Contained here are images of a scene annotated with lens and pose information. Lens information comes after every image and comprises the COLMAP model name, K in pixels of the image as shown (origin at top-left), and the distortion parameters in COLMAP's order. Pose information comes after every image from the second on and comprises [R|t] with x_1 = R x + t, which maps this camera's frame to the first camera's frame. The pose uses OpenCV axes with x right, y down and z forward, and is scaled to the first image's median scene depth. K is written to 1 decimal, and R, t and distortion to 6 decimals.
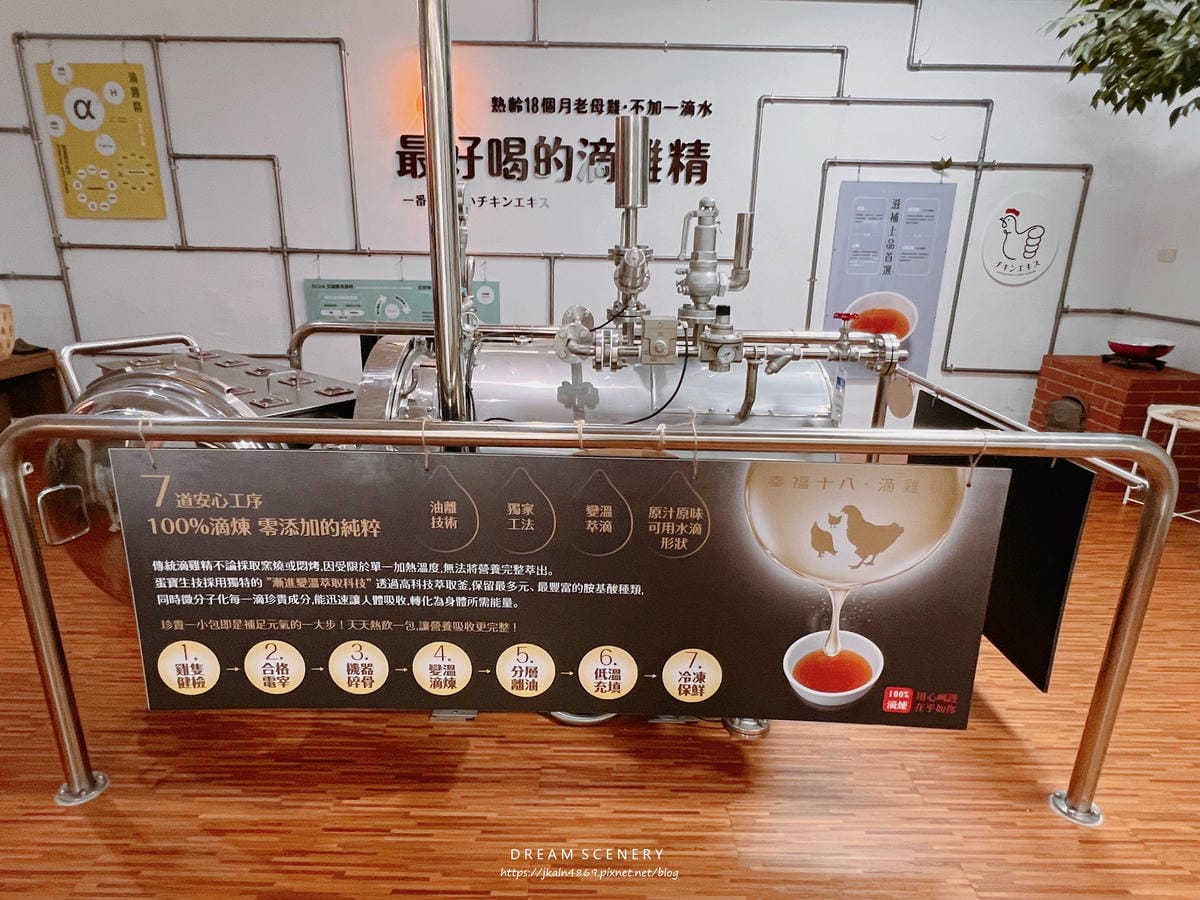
lens RADIAL K [[685.0, 0, 599.3], [0, 685.0, 448.2], [0, 0, 1]] dist [-0.003124, 0.000532]
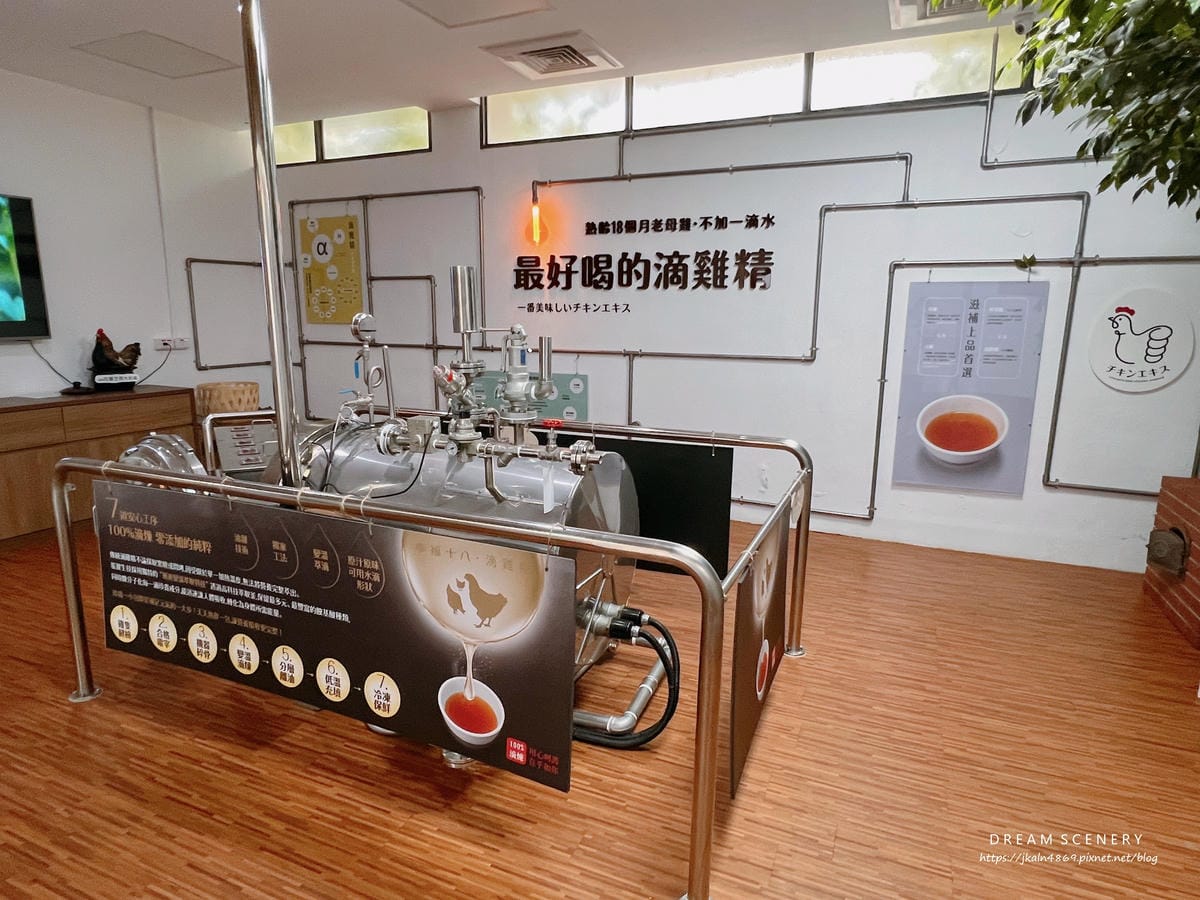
lens RADIAL K [[685.0, 0, 604.3], [0, 685.0, 450.7], [0, 0, 1]] dist [-0.003124, 0.000532]
pose [[0.921206, 0.065980, -0.383439, 0.360753], [-0.108760, 0.989898, -0.090960, -0.018052], [0.373564, 0.125496, 0.919076, -0.029885]]
